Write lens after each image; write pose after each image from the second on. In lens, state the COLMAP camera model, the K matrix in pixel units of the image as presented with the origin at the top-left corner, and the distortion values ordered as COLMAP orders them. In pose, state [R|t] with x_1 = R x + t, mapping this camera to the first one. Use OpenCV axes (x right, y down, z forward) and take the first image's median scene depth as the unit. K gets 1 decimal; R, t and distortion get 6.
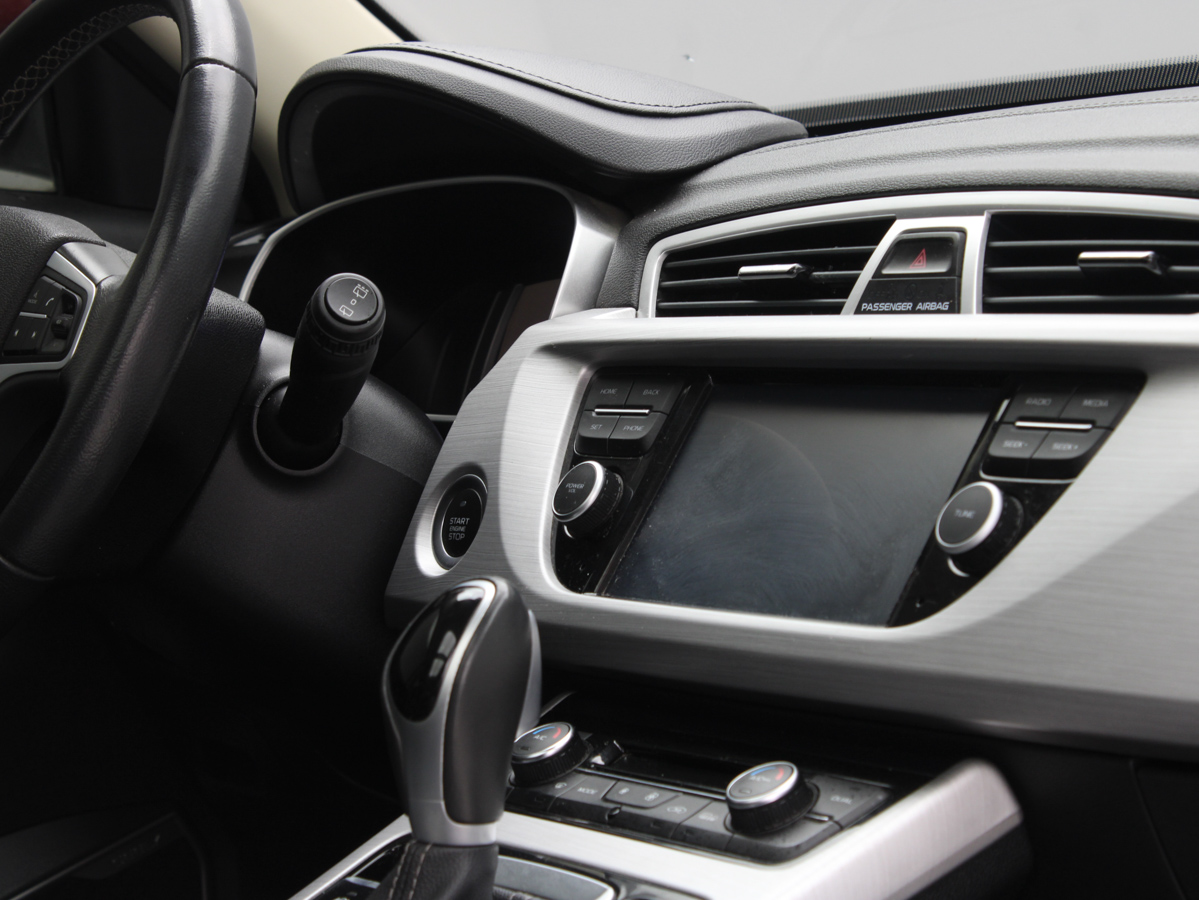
lens RADIAL K [[3199.1, 0, 599.5], [0, 3199.1, 450.0], [0, 0, 1]] dist [0.064790, 0.247132]
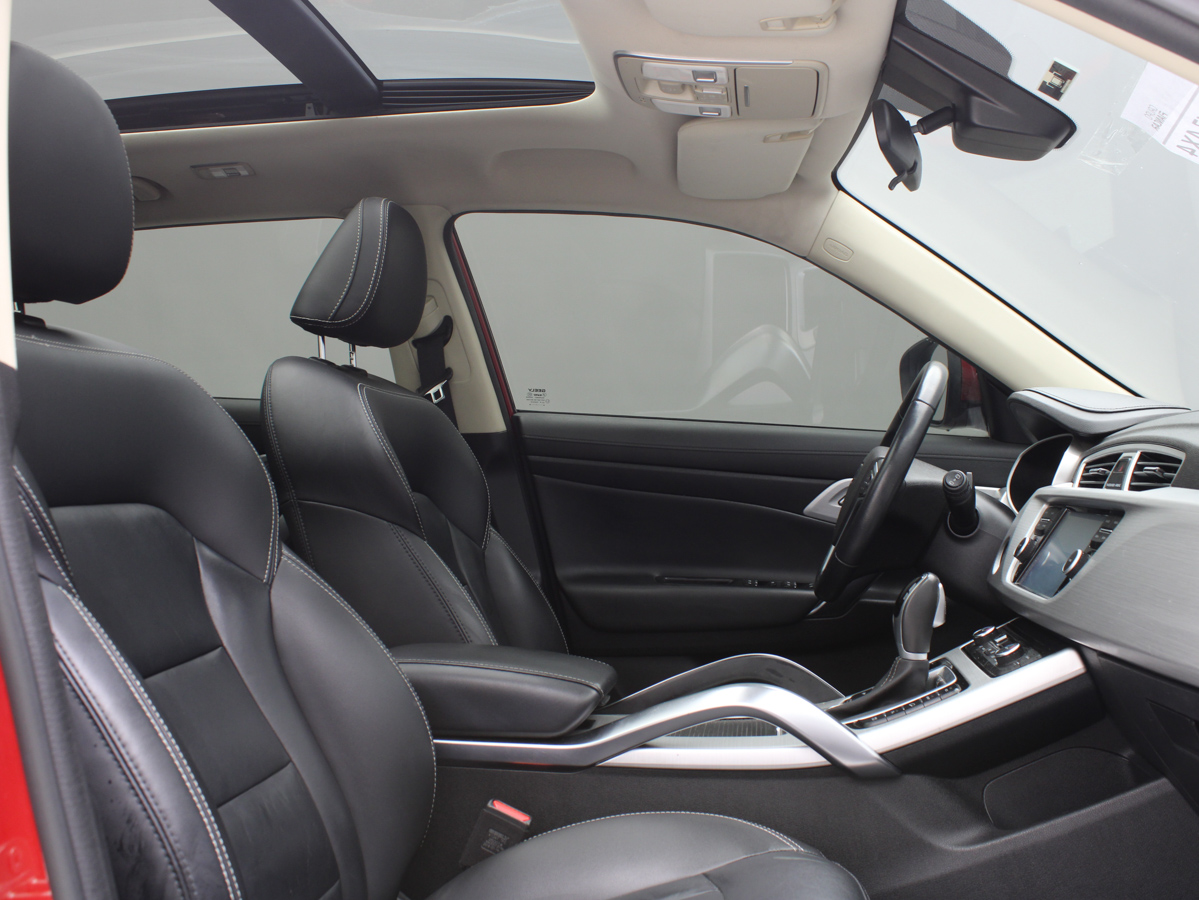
lens RADIAL K [[1217.7, 0, 599.5], [0, 1217.7, 450.0], [0, 0, 1]] dist [-0.156254, 0.152885]
pose [[0.736670, 0.000374, -0.676252, 0.451823], [-0.039258, 0.998337, -0.042213, -0.014209], [0.675112, 0.057645, 0.735460, -0.048704]]
